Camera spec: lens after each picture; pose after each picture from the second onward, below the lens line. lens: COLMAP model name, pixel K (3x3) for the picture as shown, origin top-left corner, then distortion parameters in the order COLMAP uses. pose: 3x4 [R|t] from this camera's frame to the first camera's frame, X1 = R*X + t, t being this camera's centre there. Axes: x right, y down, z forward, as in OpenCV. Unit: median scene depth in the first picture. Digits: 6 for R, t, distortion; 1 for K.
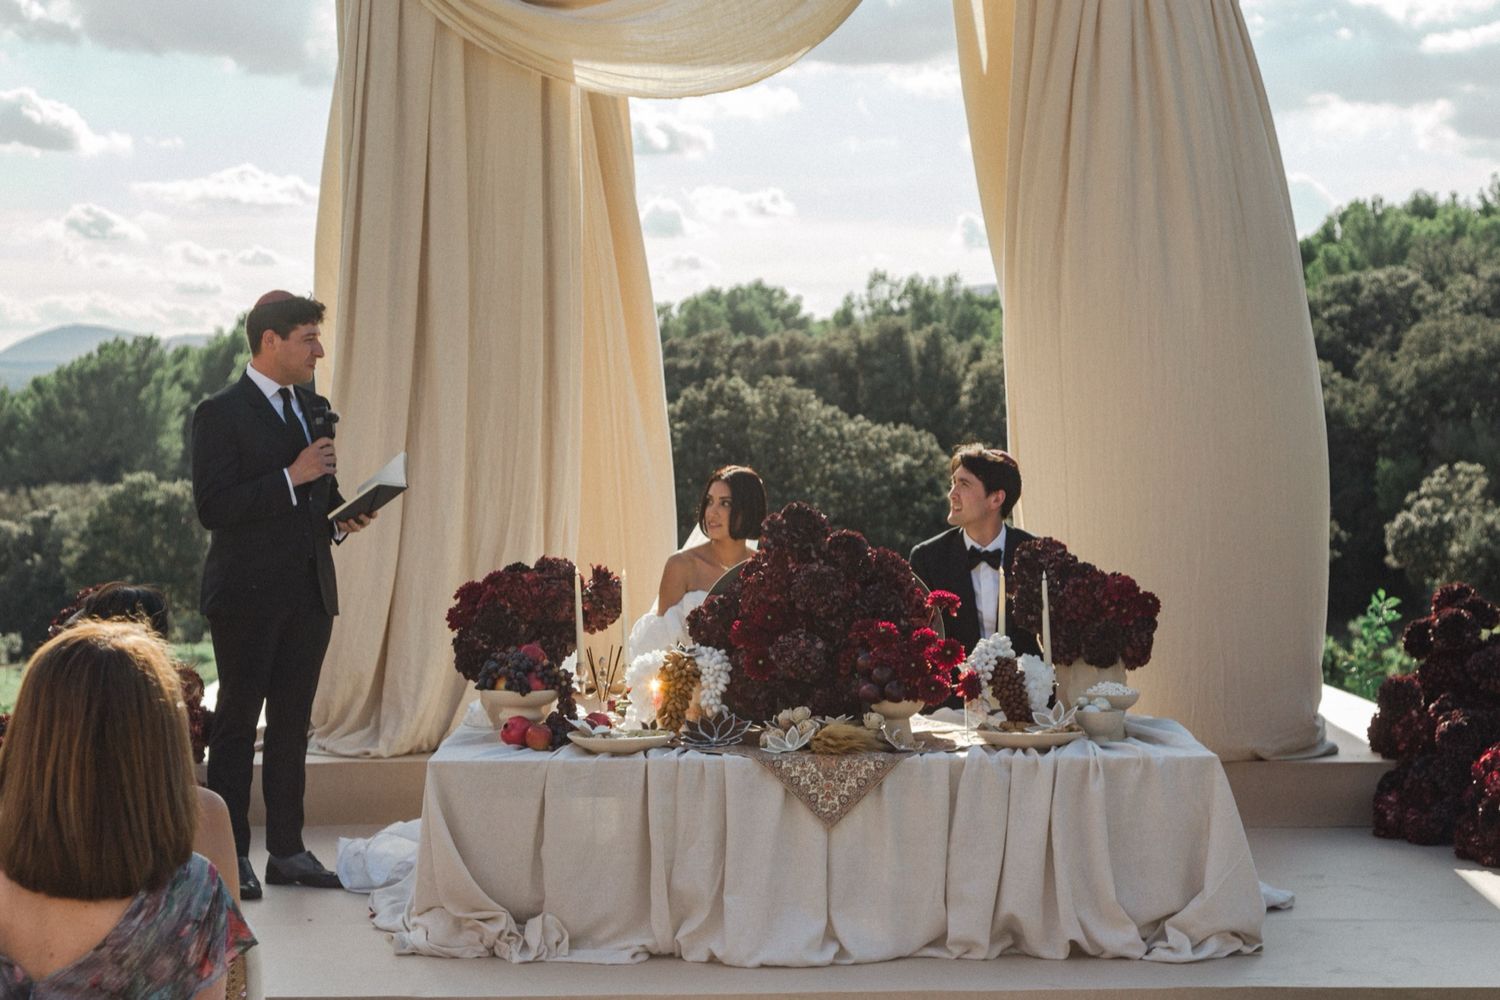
lens RADIAL K [[2820.1, 0, 750.0], [0, 2820.1, 500.0], [0, 0, 1]] dist [0.016135, 0.019989]
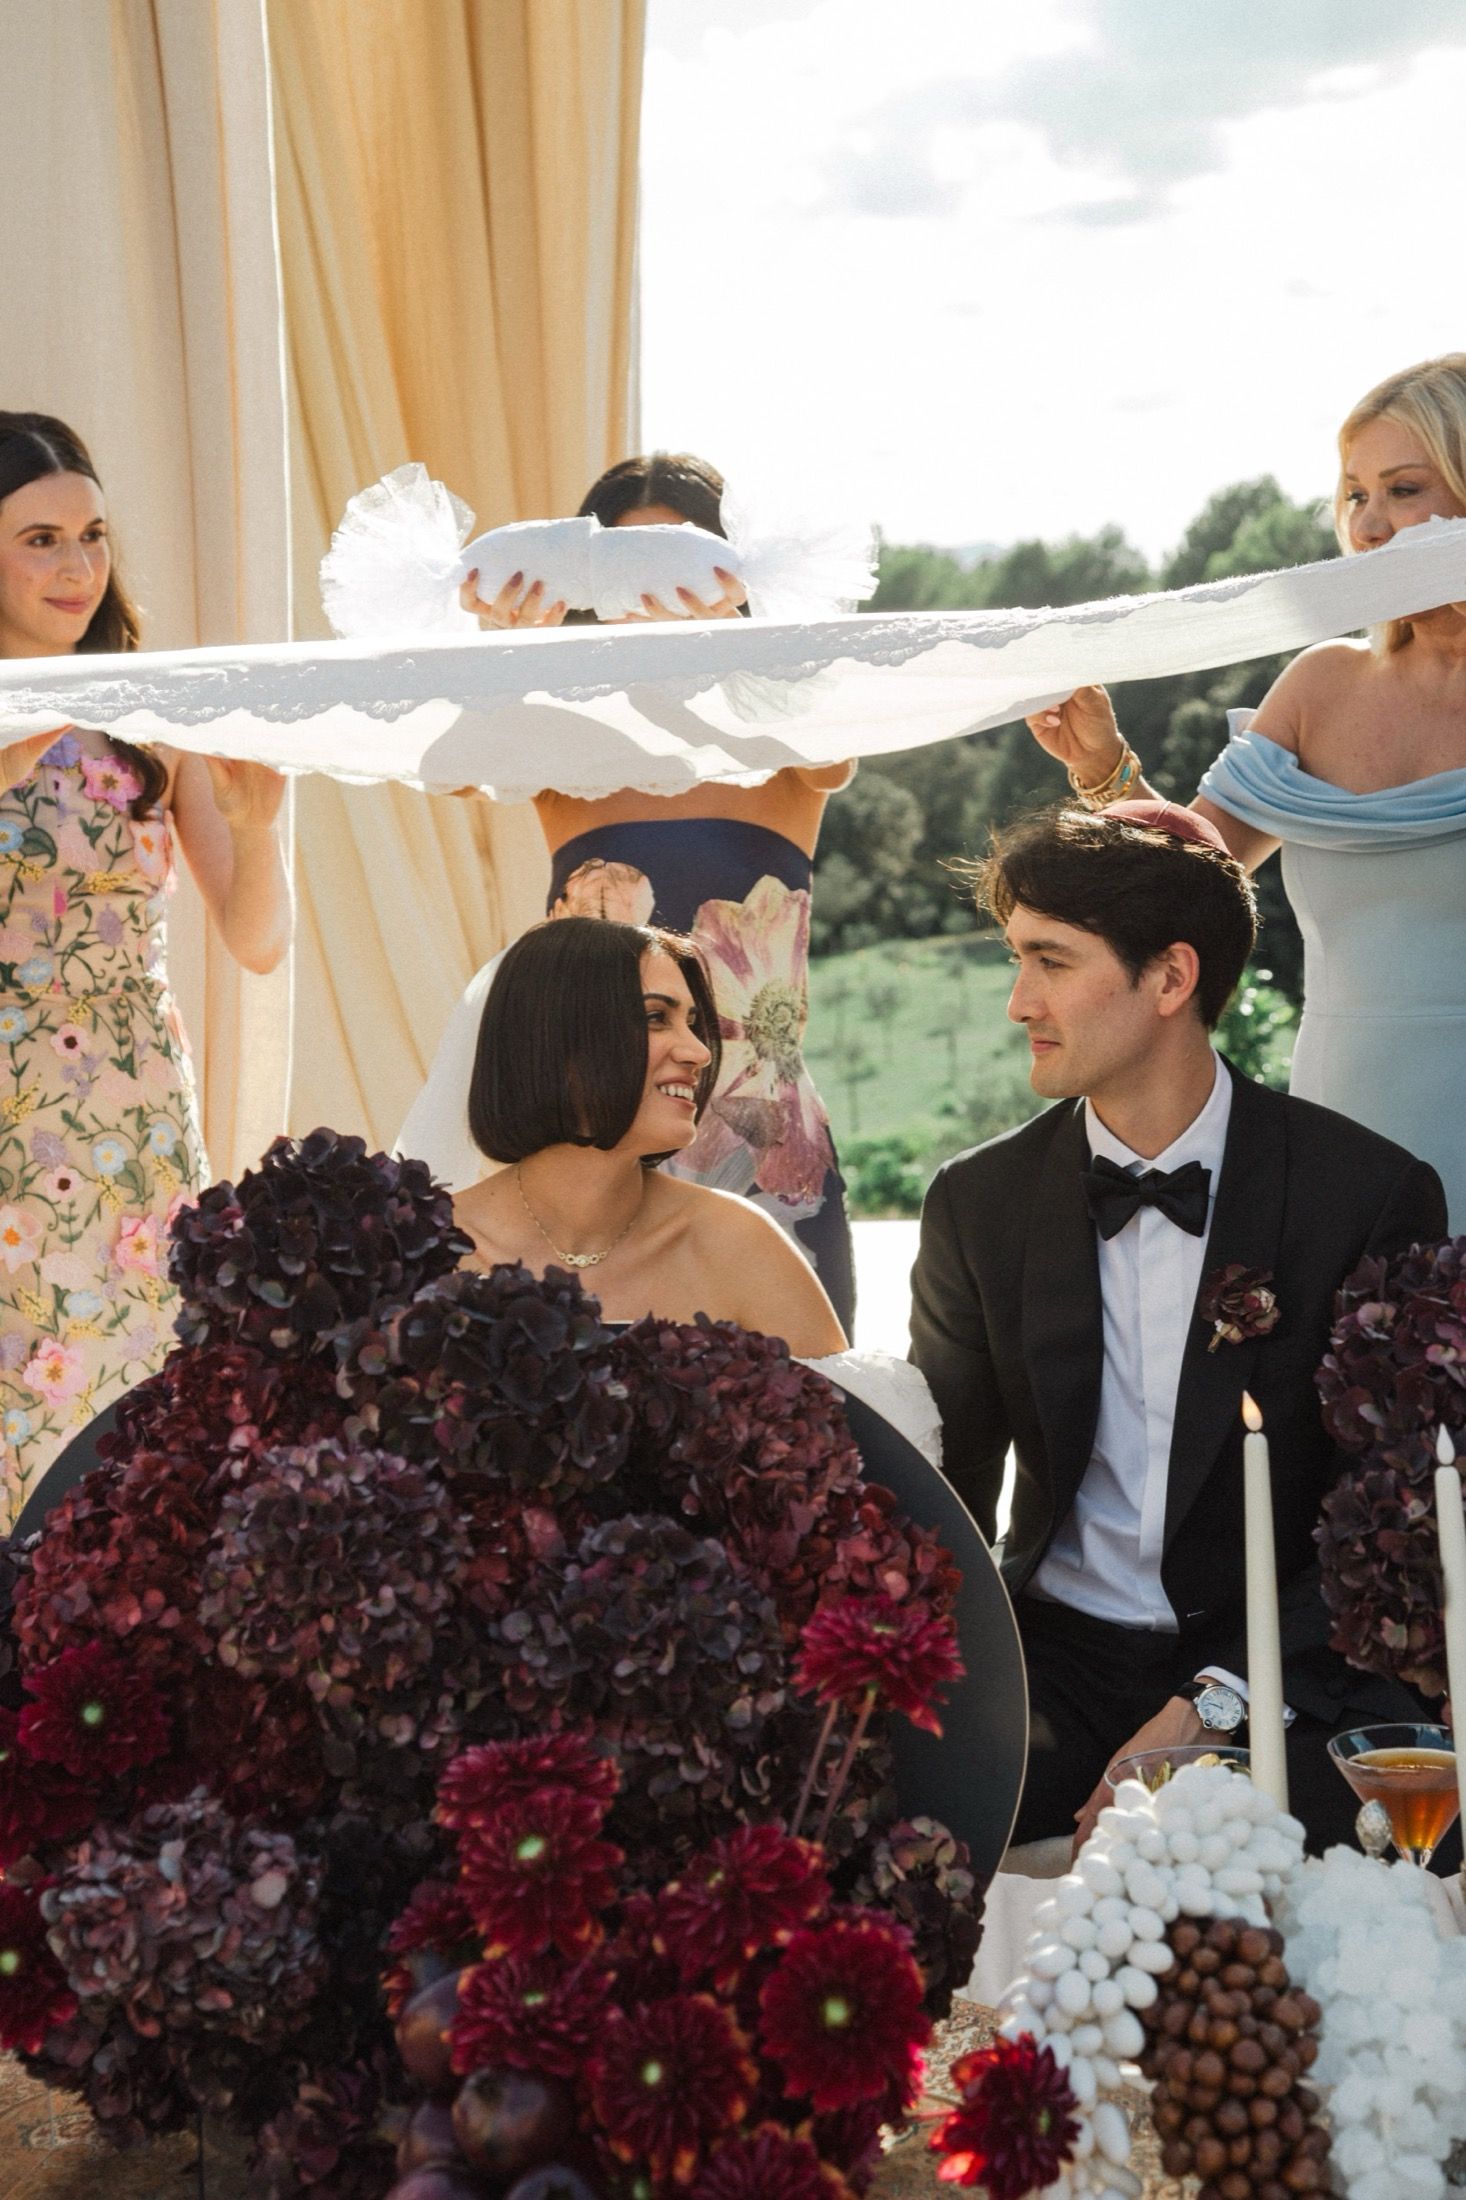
lens RADIAL K [[3533.8, 0, 733.0], [0, 3533.8, 1100.0], [0, 0, 1]] dist [0.176457, -0.065246]
pose [[0.980034, -0.033814, -0.195935, 0.105788], [0.050600, 0.995404, 0.081311, -0.023129], [0.192284, -0.089601, 0.977240, 0.737071]]
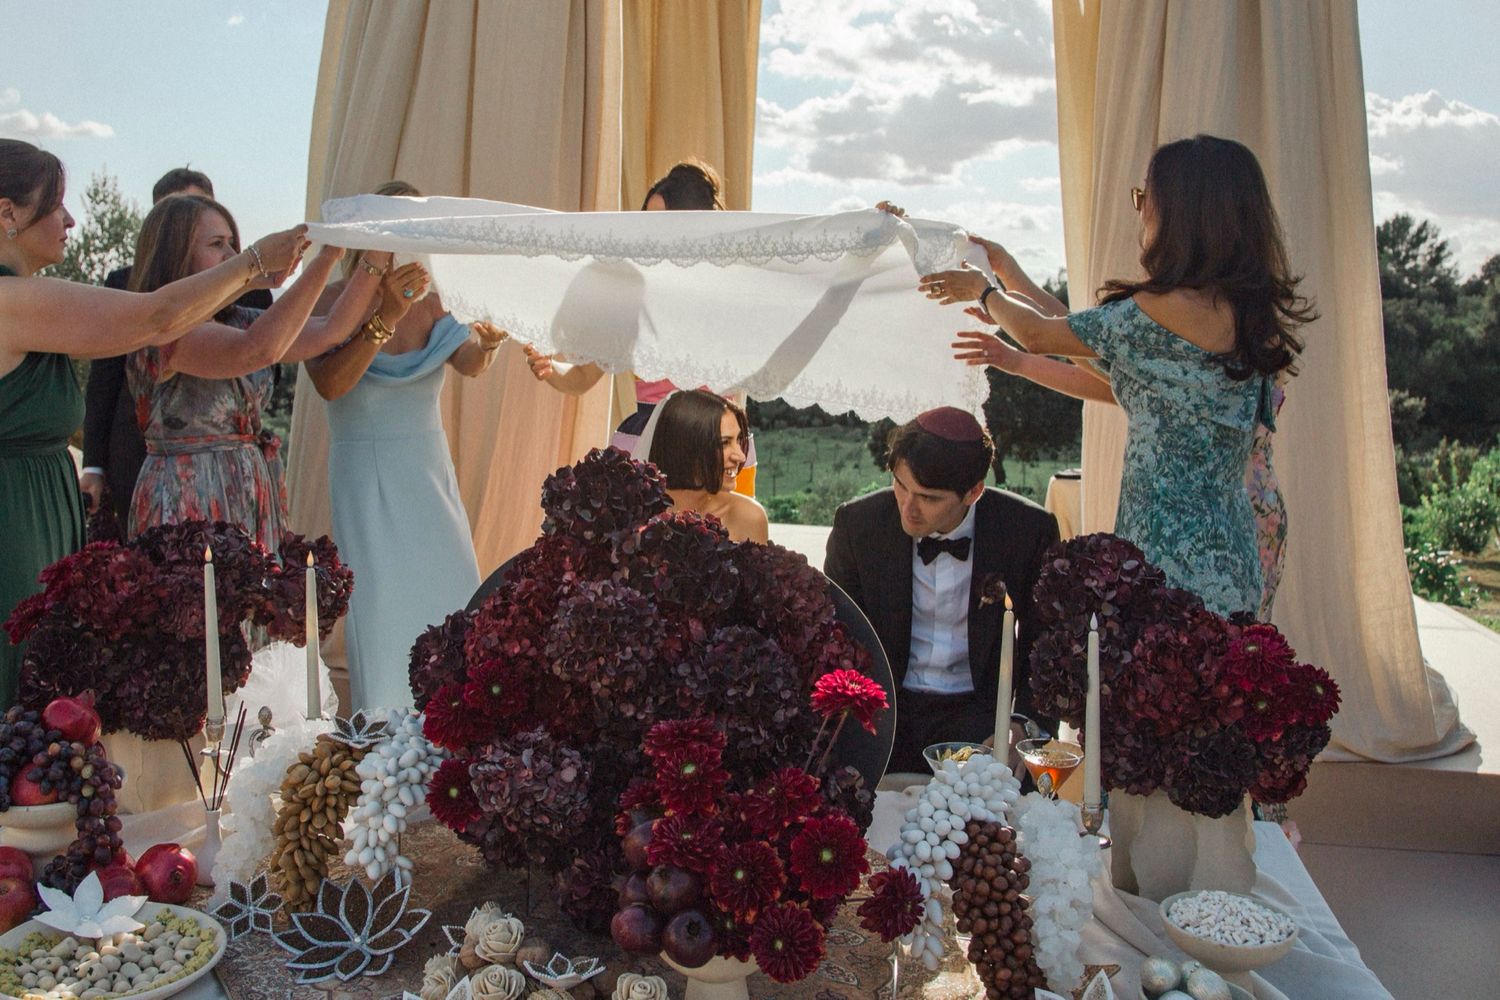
lens RADIAL K [[1299.9, 0, 705.4], [0, 1299.9, 417.4], [0, 0, 1]] dist [-0.149616, 0.130935]
pose [[0.975876, 0.037285, -0.215120, 0.085787], [-0.030935, 0.998983, 0.032811, -0.013103], [0.216125, -0.025365, 0.976036, 0.778319]]
